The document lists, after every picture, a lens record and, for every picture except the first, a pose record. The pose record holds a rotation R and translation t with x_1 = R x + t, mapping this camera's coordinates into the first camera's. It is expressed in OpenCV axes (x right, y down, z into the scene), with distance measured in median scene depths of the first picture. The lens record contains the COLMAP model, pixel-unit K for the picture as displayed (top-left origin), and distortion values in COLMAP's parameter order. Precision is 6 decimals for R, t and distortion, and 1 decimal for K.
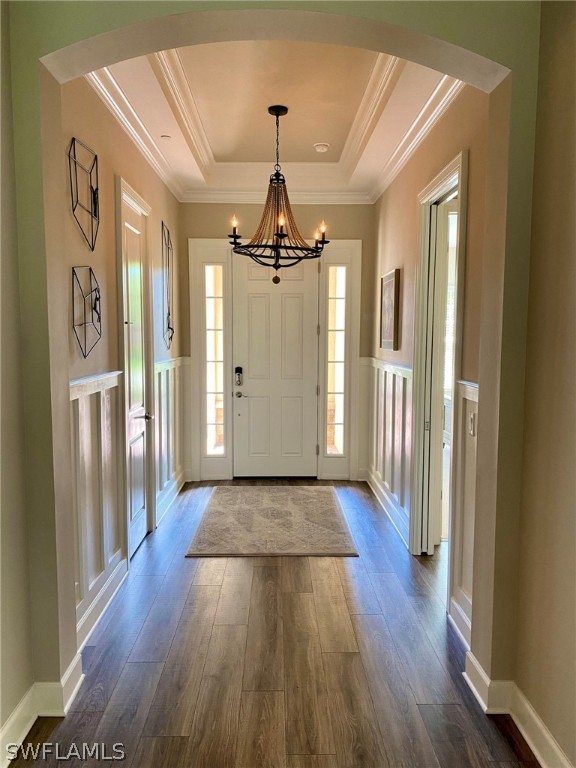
lens RADIAL K [[589.9, 0, 287.5], [0, 589.9, 382.0], [0, 0, 1]] dist [0.010276, -0.005667]
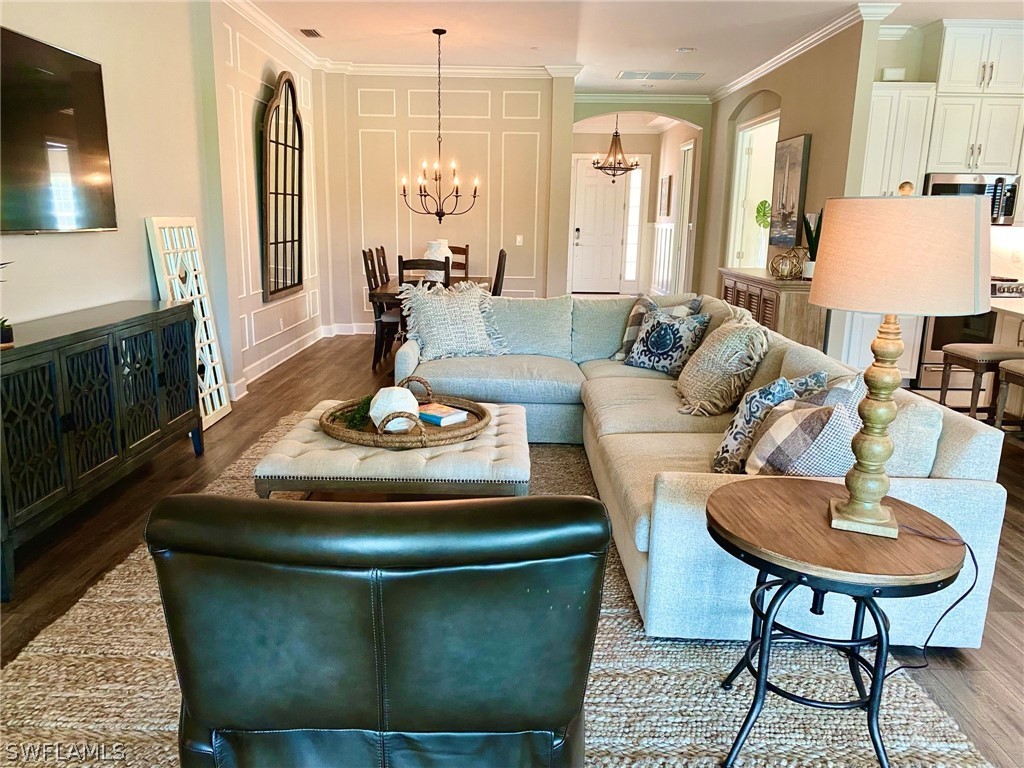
lens RADIAL K [[786.6, 0, 510.8], [0, 786.6, 392.2], [0, 0, 1]] dist [0.010276, -0.005667]
pose [[0.999713, 0.014109, -0.019365, -0.238191], [-0.011397, 0.990967, 0.133617, 0.153920], [0.021076, -0.133358, 0.990844, -1.435581]]
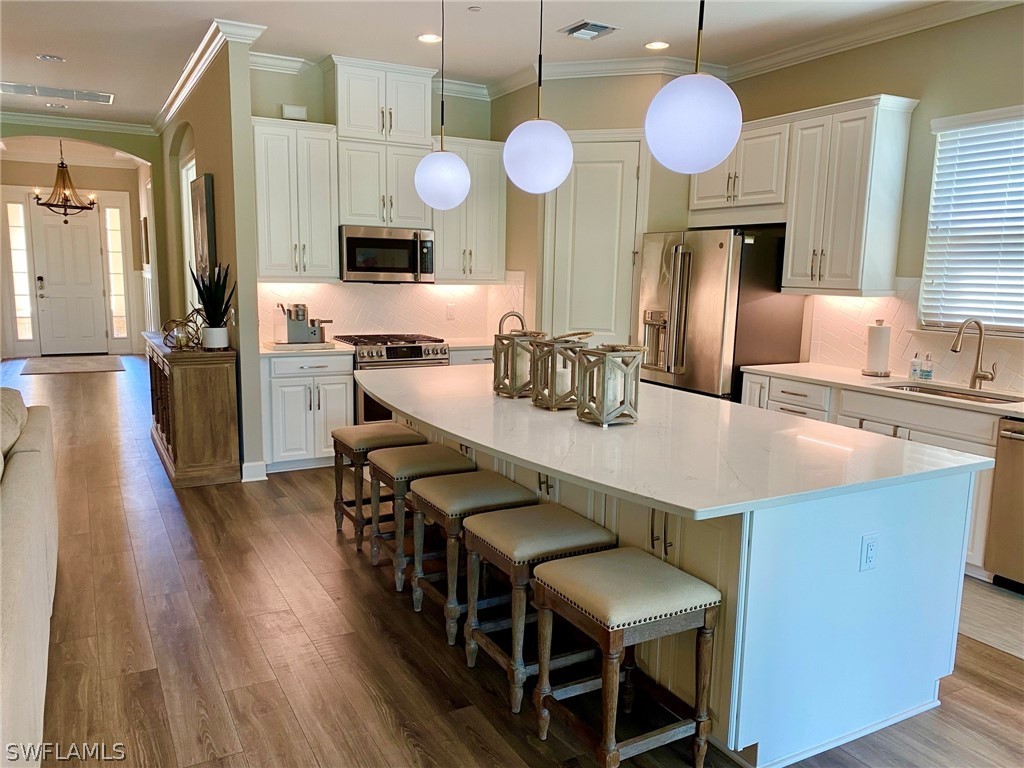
lens RADIAL K [[786.6, 0, 508.4], [0, 786.6, 392.5], [0, 0, 1]] dist [0.010276, -0.005667]
pose [[0.887188, -0.059587, 0.457544, 0.033487], [0.022726, 0.996066, 0.085654, 0.120805], [-0.460847, -0.065593, 0.885052, -1.273178]]
